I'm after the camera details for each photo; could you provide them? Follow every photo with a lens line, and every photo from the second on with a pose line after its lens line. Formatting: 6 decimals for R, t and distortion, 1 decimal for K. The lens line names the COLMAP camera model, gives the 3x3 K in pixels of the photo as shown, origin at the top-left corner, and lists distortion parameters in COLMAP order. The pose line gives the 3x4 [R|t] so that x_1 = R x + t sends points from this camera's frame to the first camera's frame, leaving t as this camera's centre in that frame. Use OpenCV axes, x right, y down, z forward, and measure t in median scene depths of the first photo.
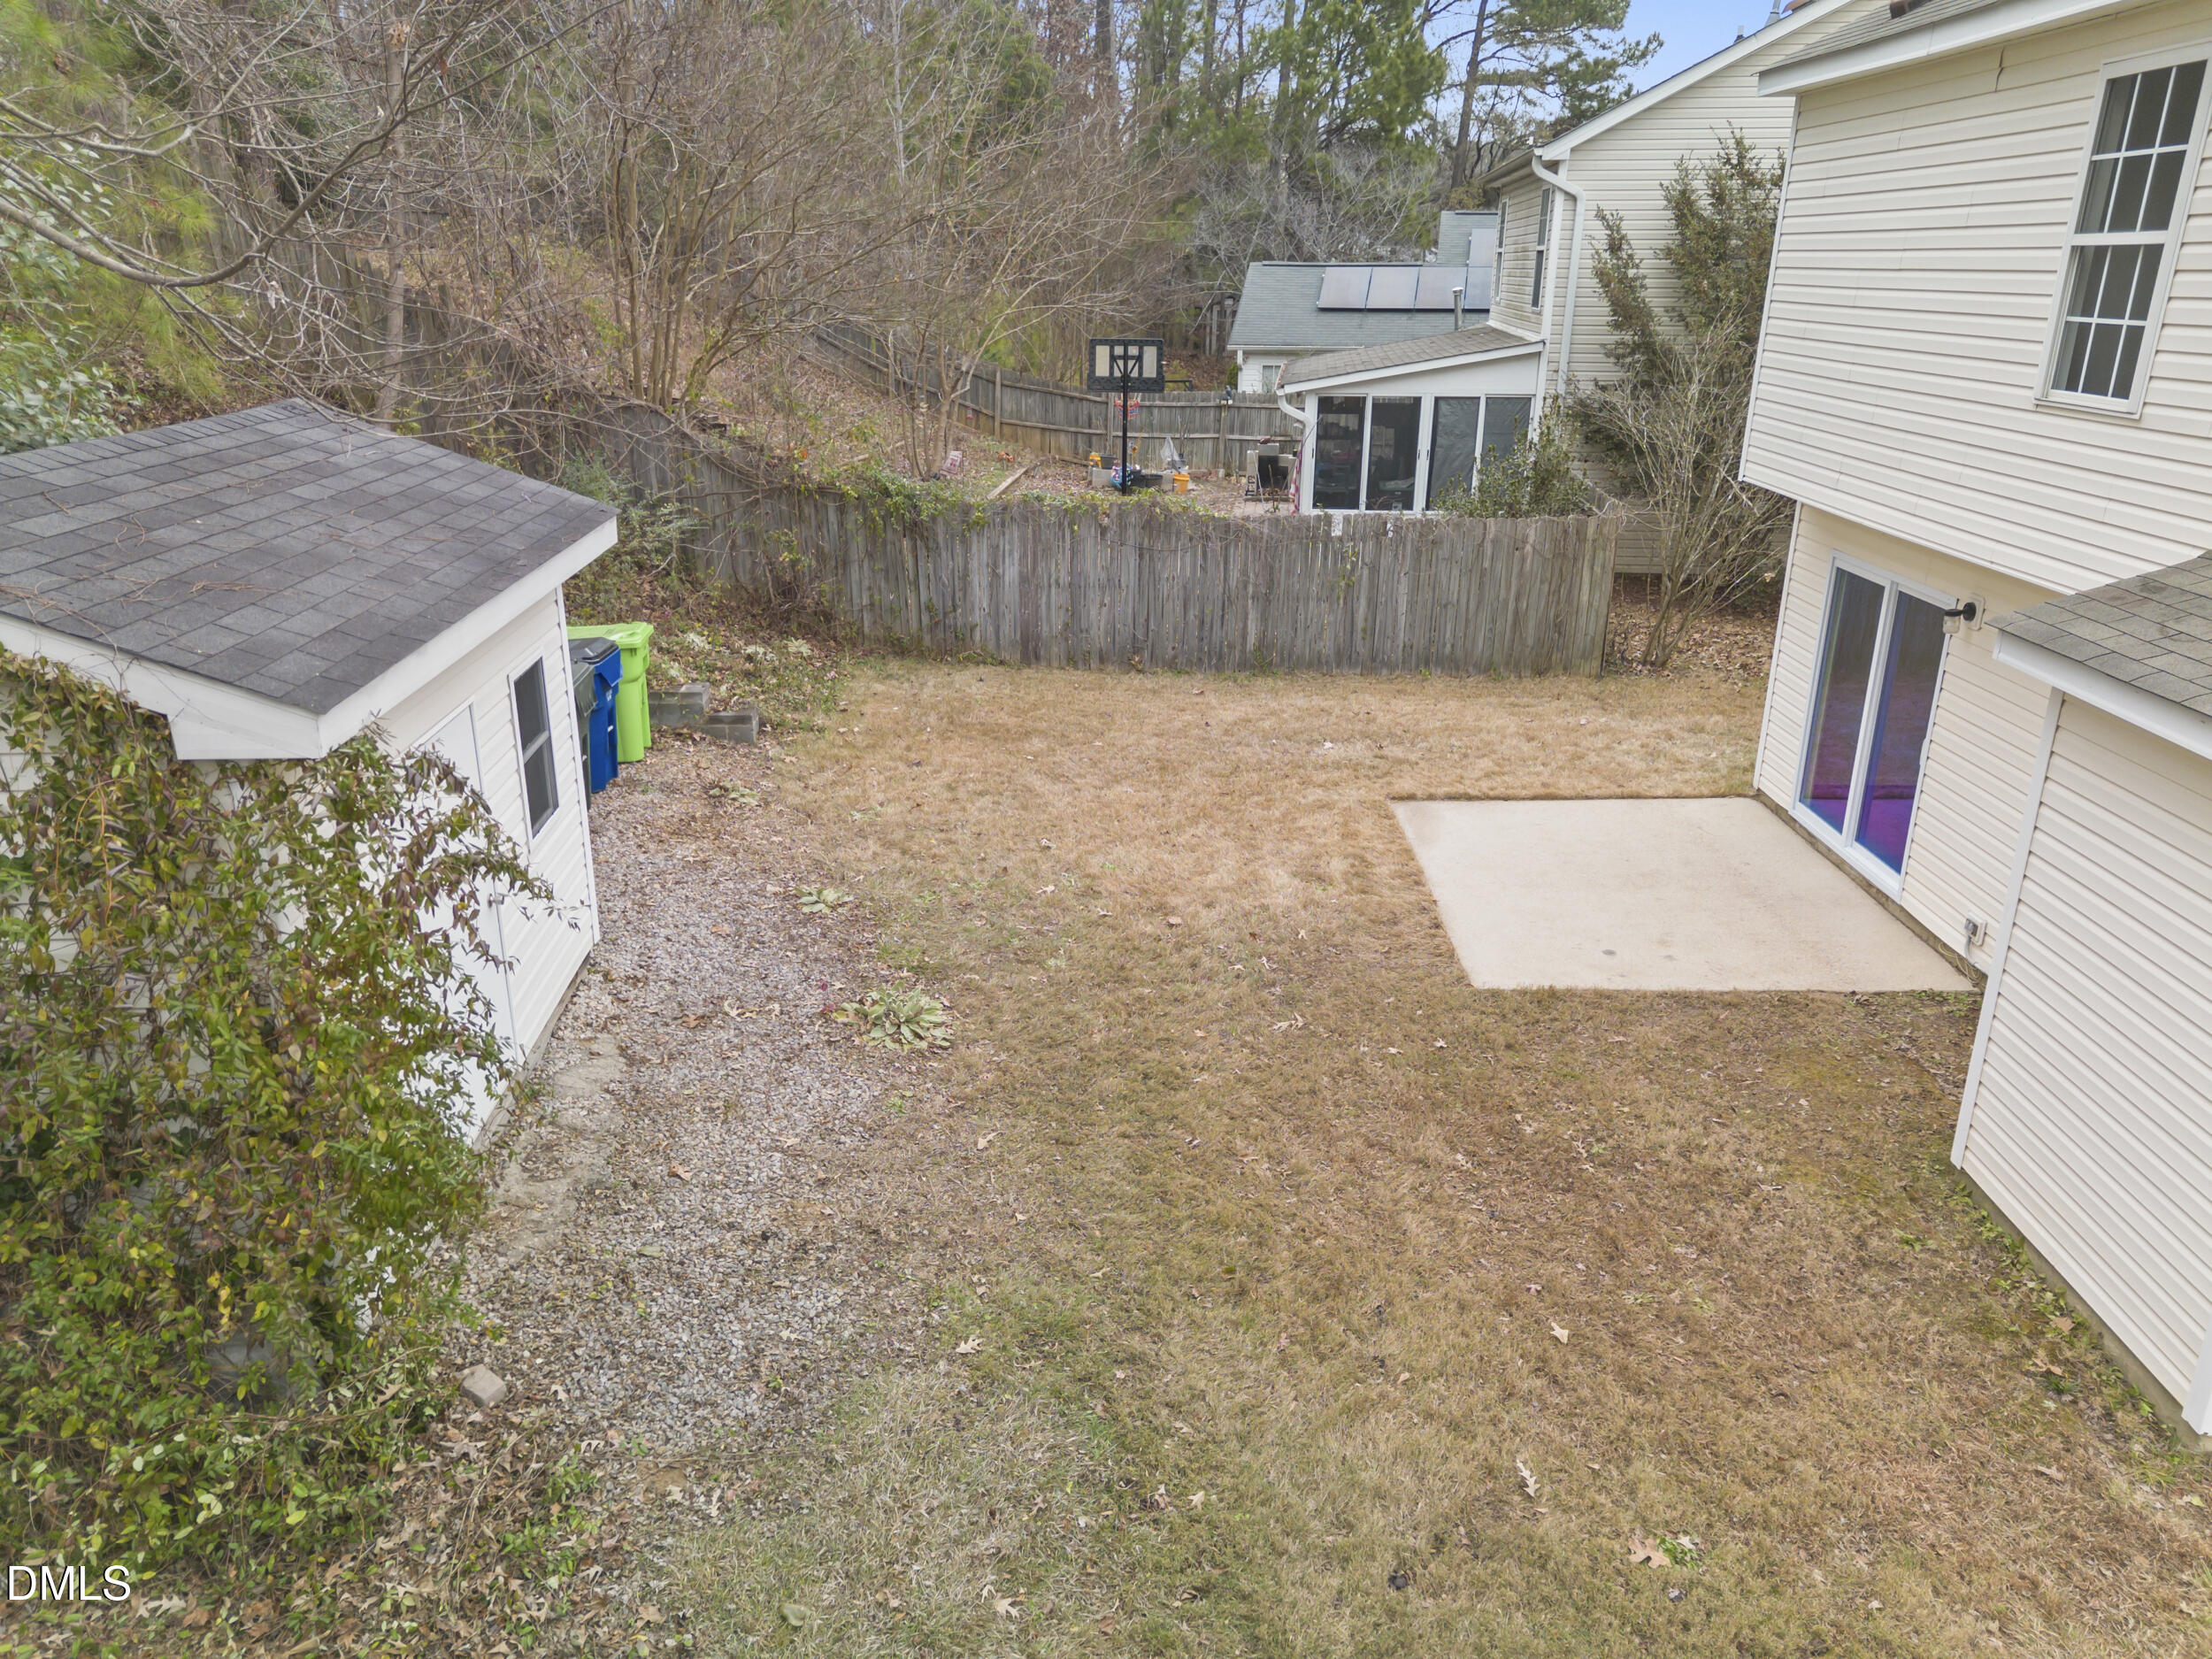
lens RADIAL K [[1562.5, 0, 1087.0], [0, 1562.5, 831.2], [0, 0, 1]] dist [0.031419, -0.002661]
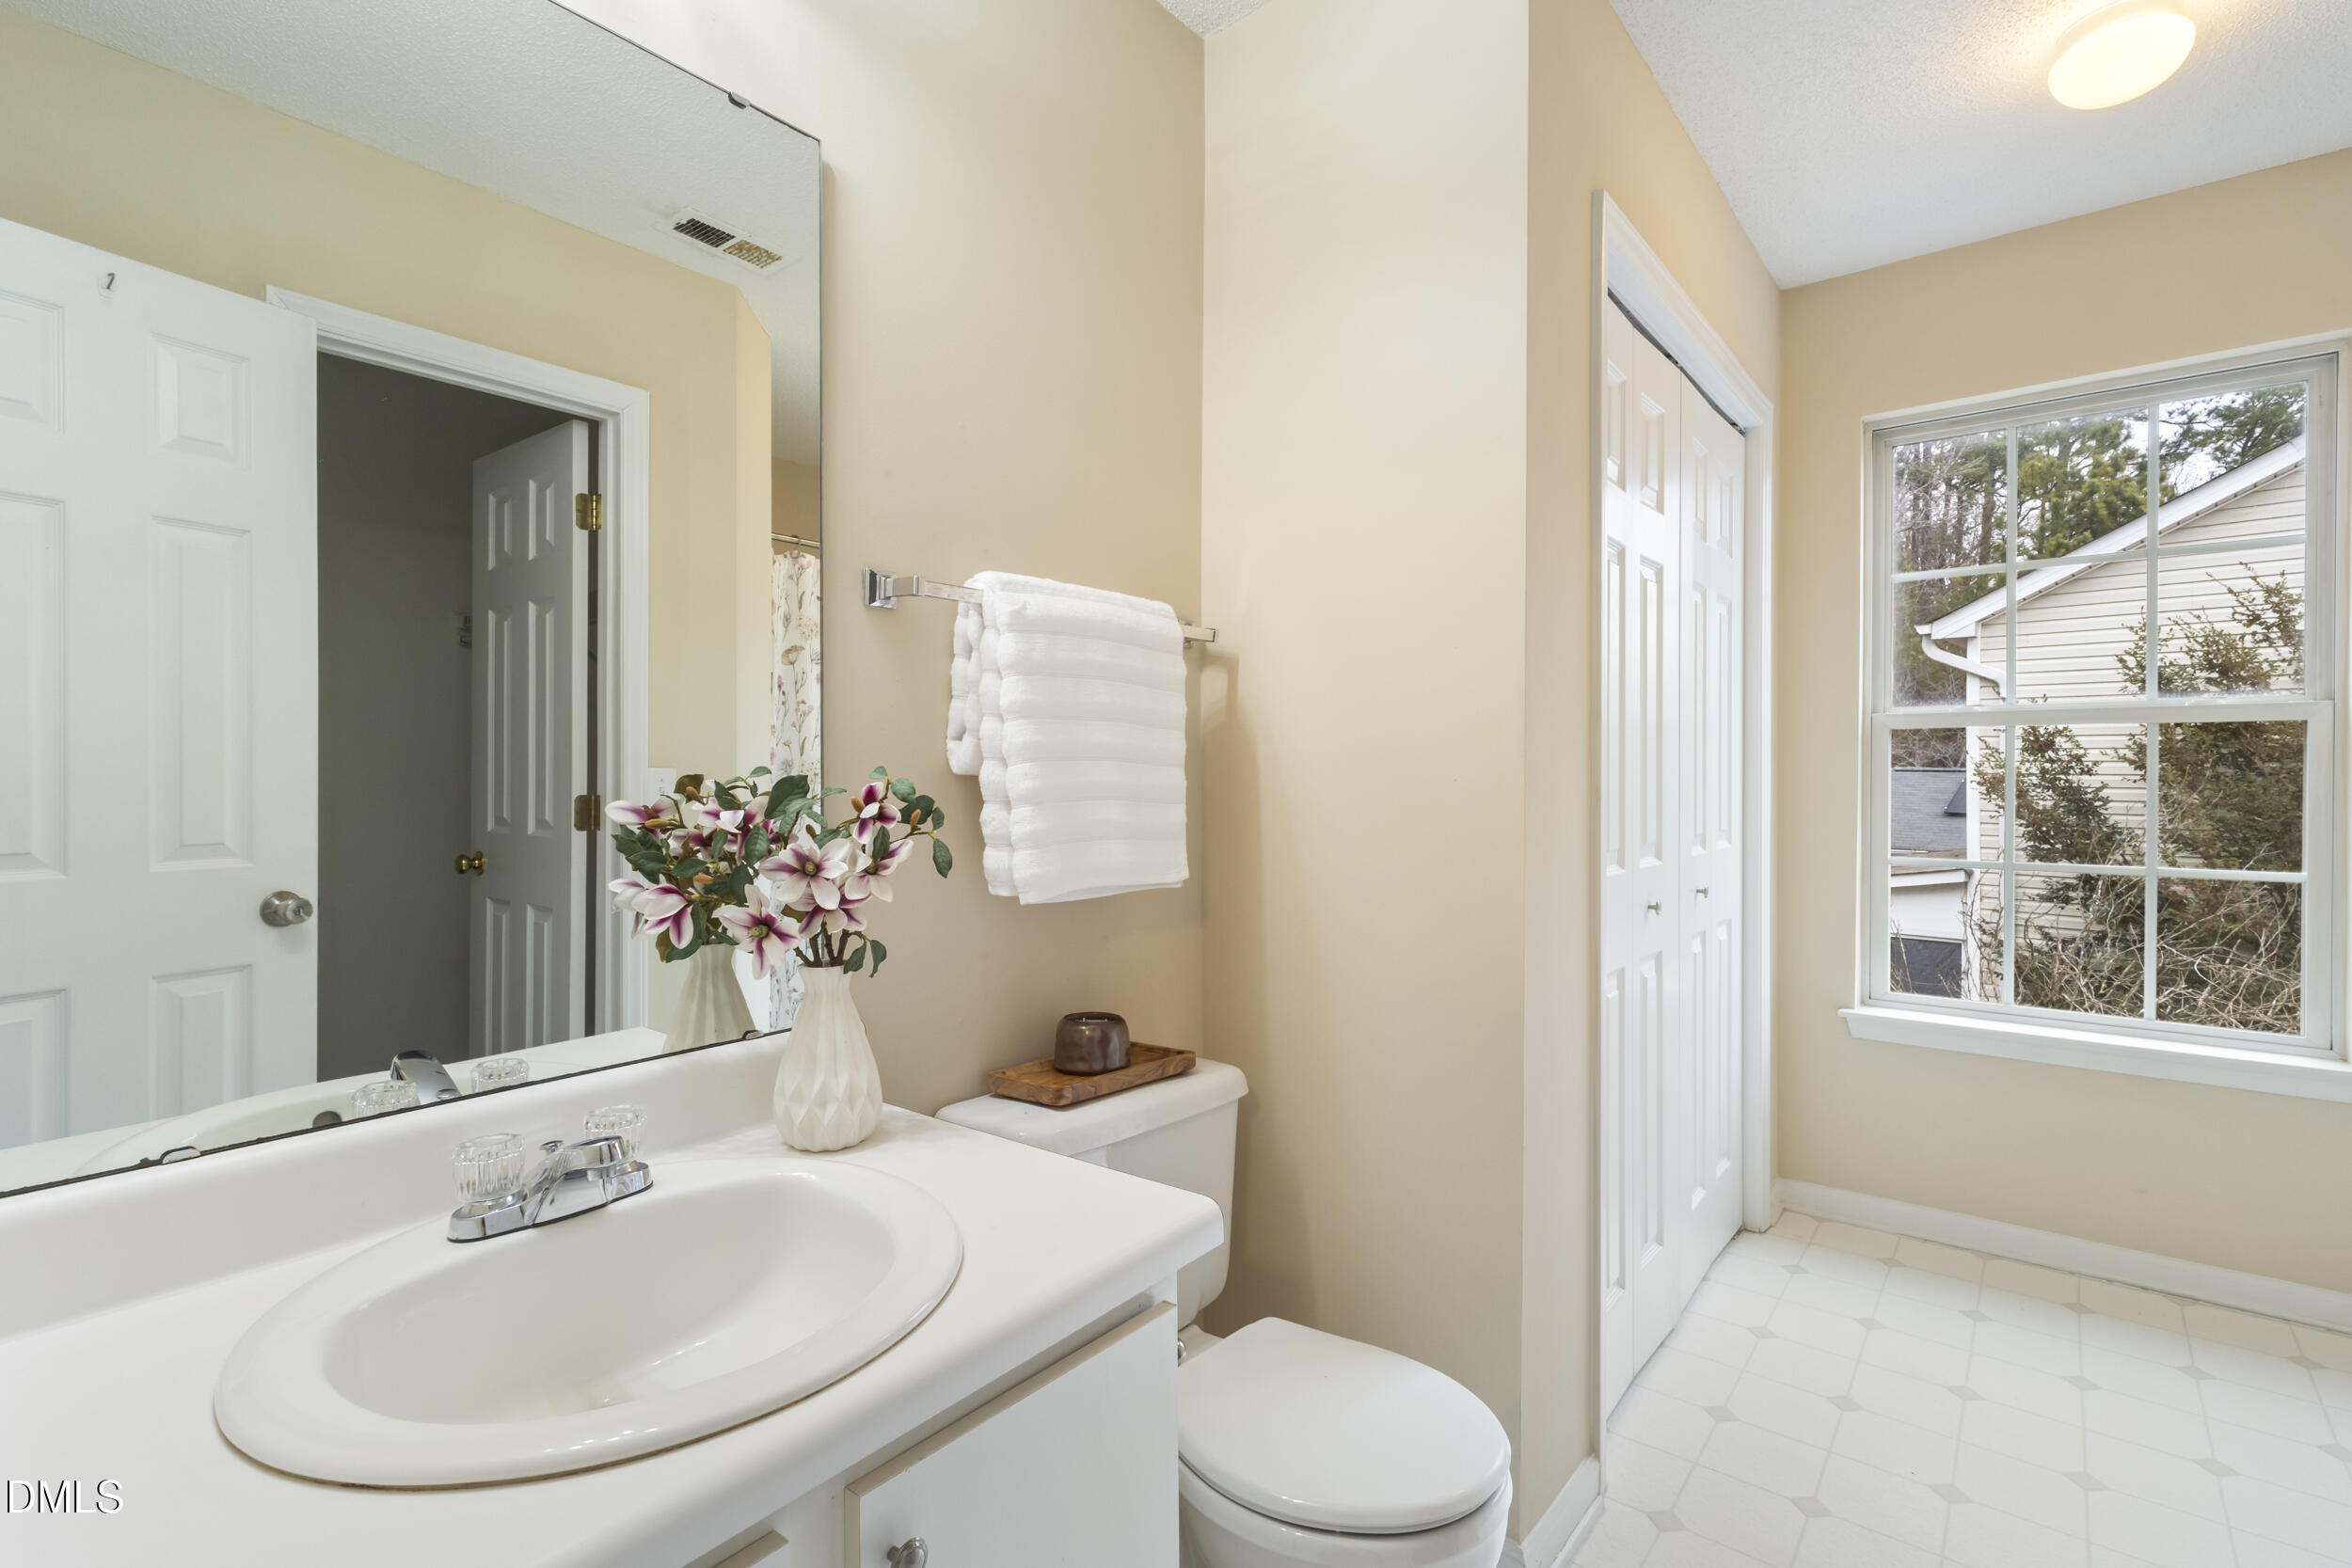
lens RADIAL K [[1078.5, 0, 1180.6], [0, 1078.5, 777.8], [0, 0, 1]] dist [0.004843, 0.000832]
pose [[0.792733, 0.000992, -0.609568, 0.372024], [-0.205657, 0.941802, -0.265921, -0.177812], [0.573829, 0.336166, 0.746802, 0.501768]]
